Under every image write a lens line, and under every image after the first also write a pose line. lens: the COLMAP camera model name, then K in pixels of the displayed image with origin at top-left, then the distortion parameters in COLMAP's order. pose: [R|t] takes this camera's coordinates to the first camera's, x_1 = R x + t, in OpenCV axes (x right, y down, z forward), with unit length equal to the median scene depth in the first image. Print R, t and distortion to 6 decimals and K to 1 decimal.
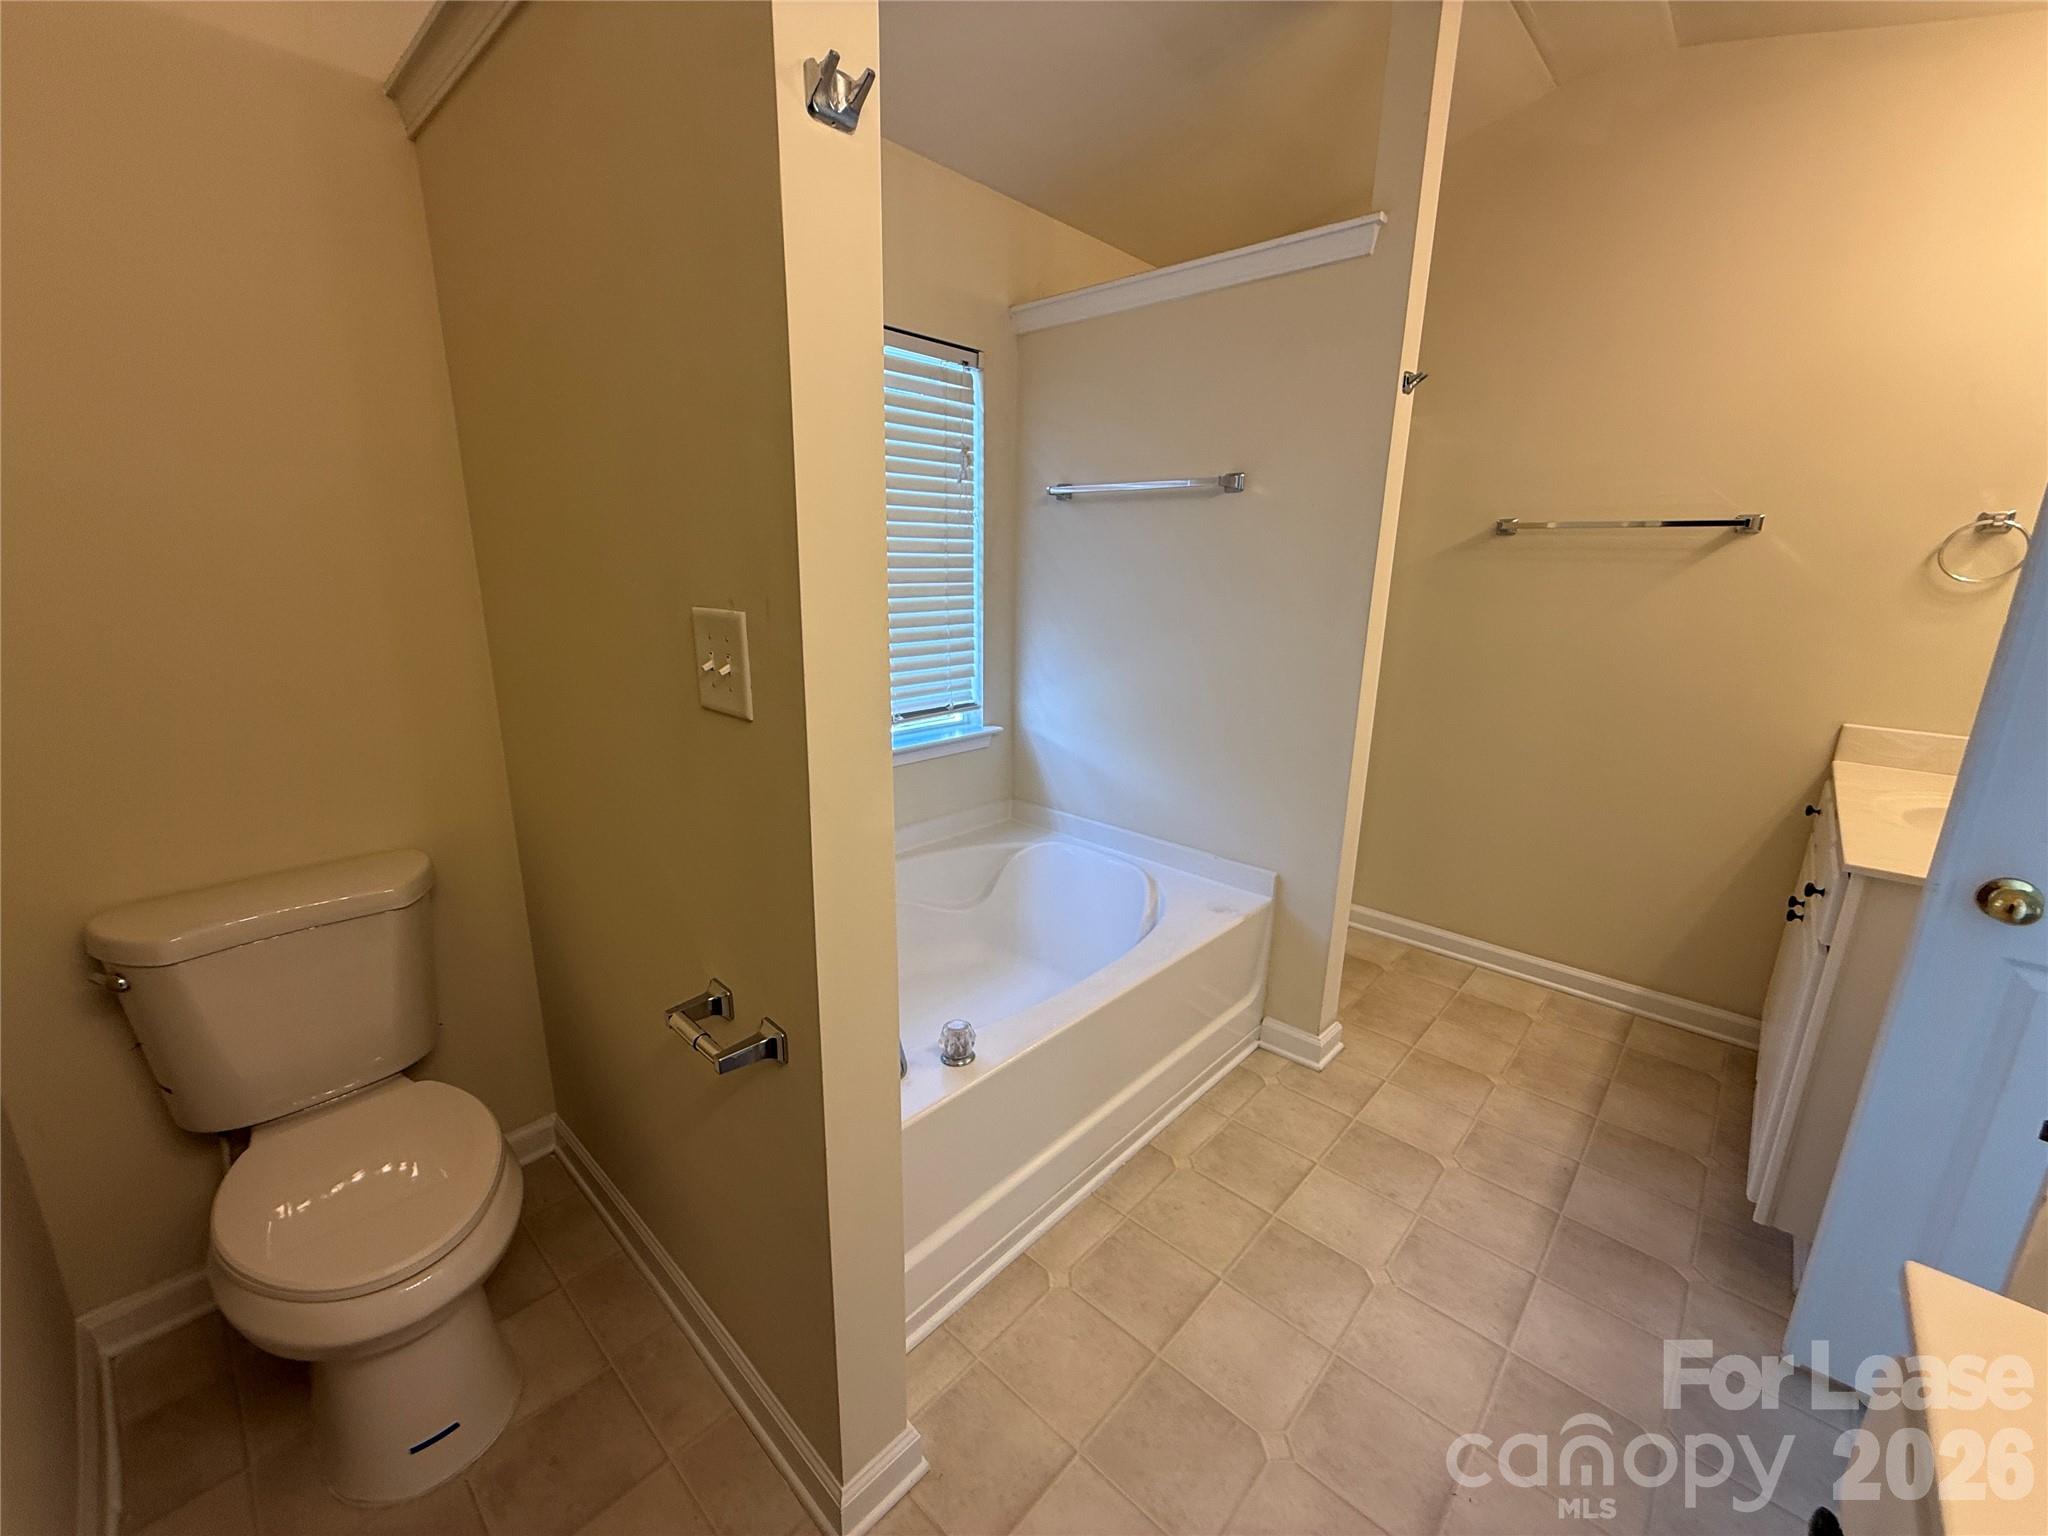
lens RADIAL K [[823.2, 0, 1024.7], [0, 823.2, 768.2], [0, 0, 1]] dist [-0.001474, 0.000150]
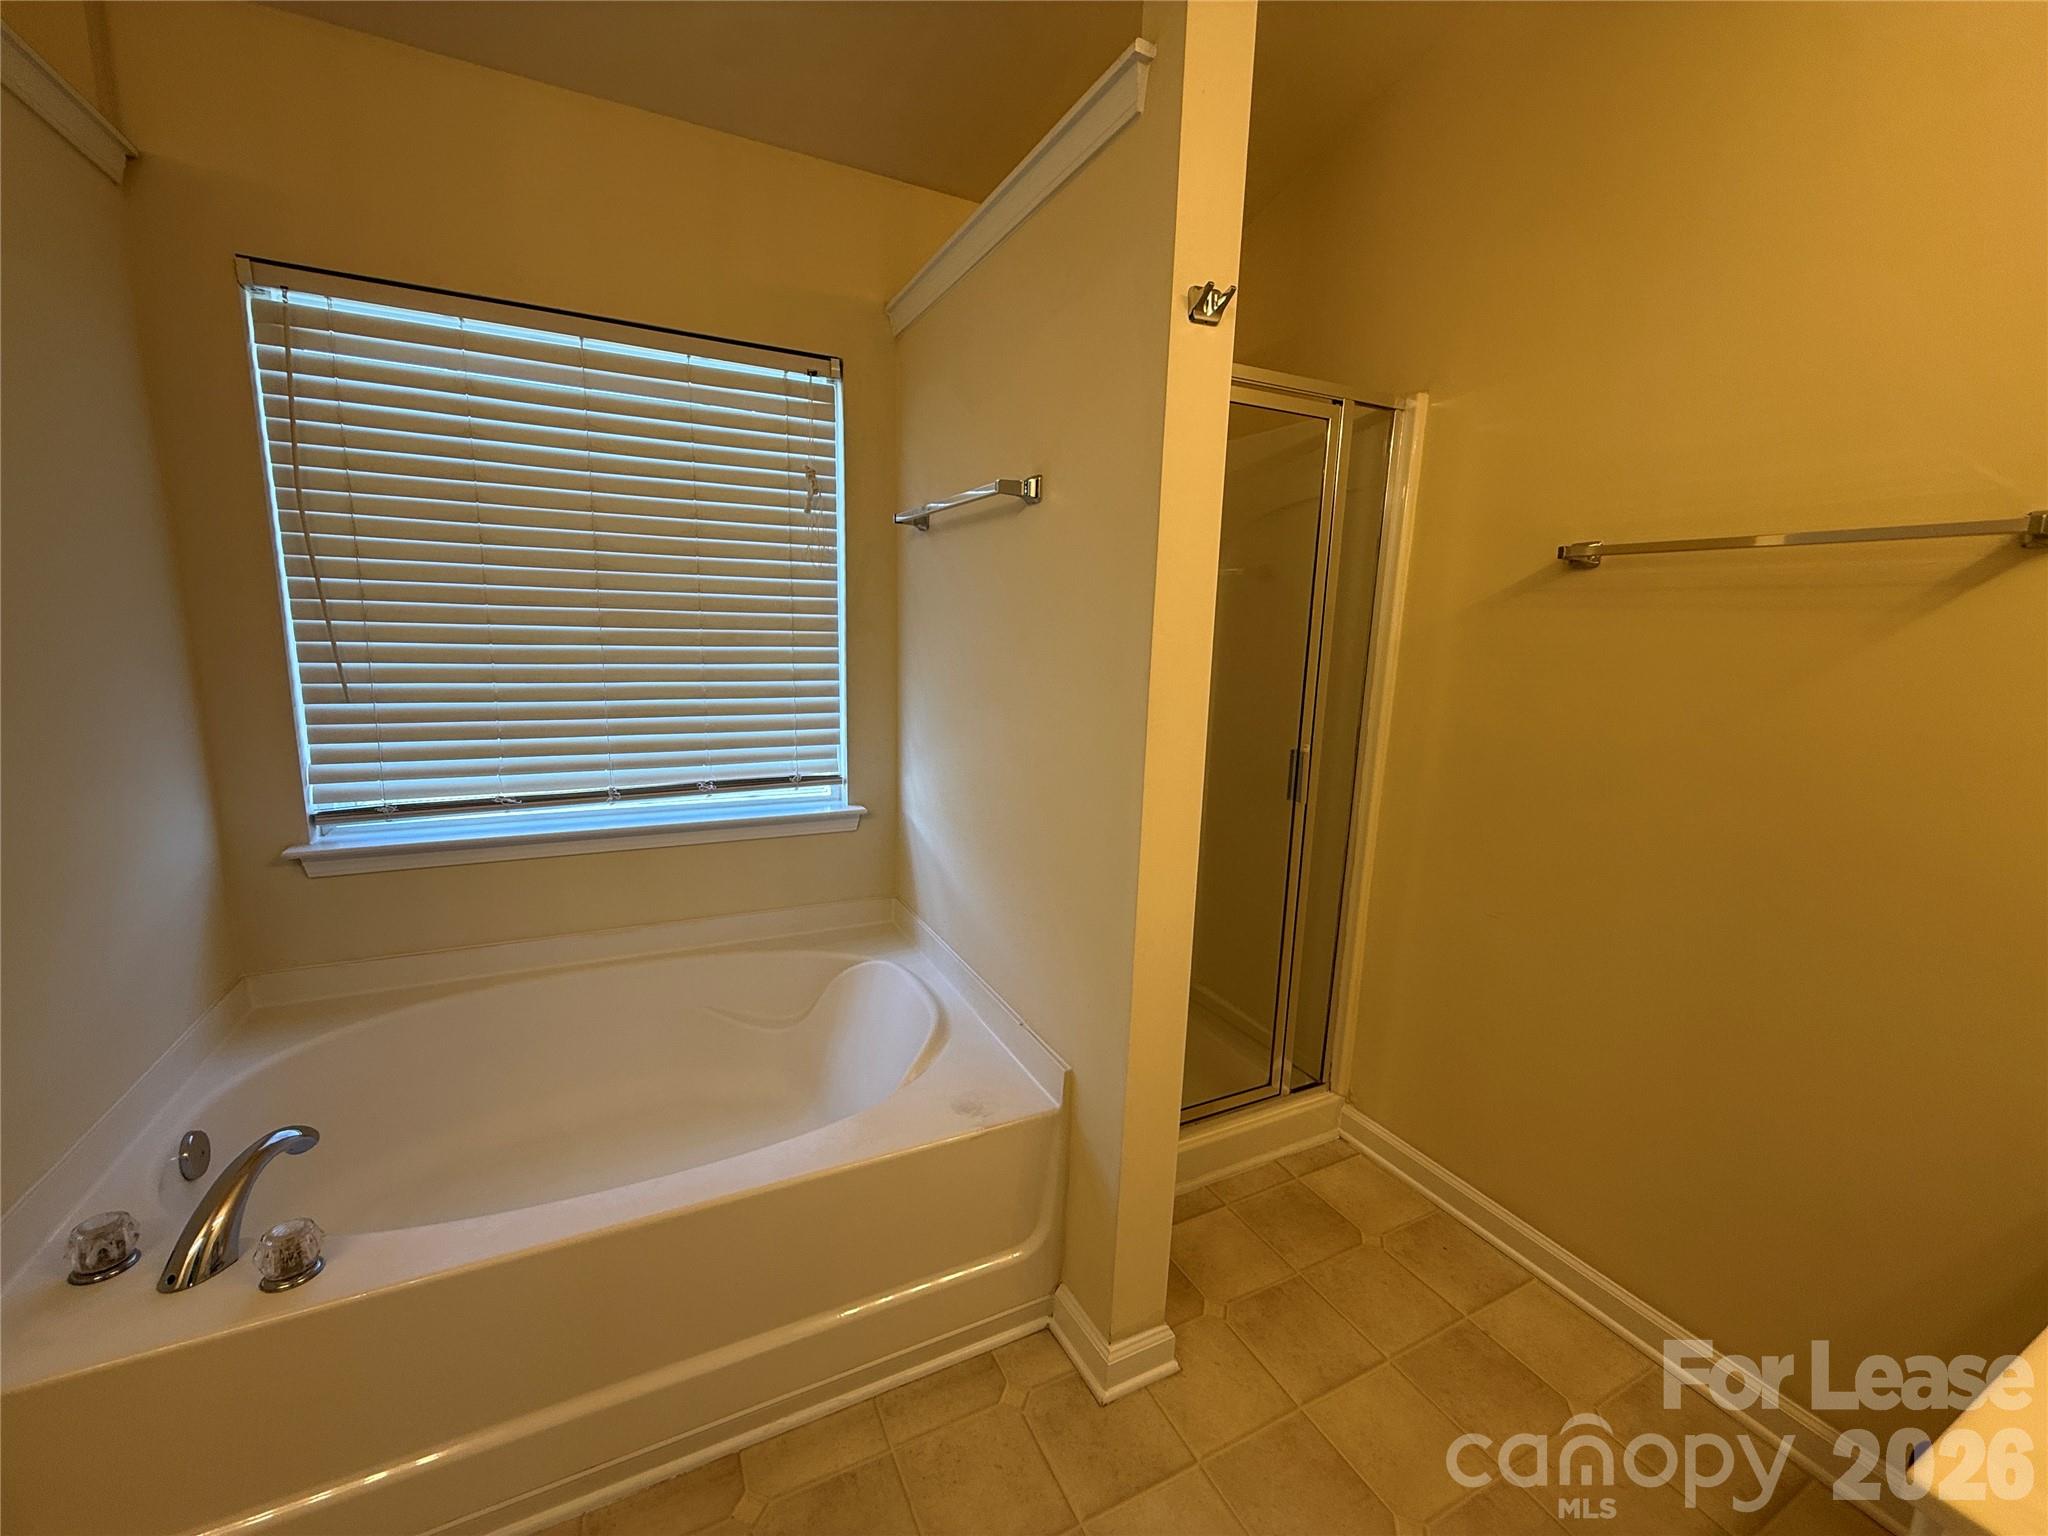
lens RADIAL K [[823.2, 0, 1021.4], [0, 823.2, 766.2], [0, 0, 1]] dist [-0.001474, 0.000150]
pose [[0.936761, 0.072790, -0.342316, 0.430923], [-0.103503, 0.991998, -0.072303, -0.052505], [0.334314, 0.103161, 0.936799, 0.314147]]
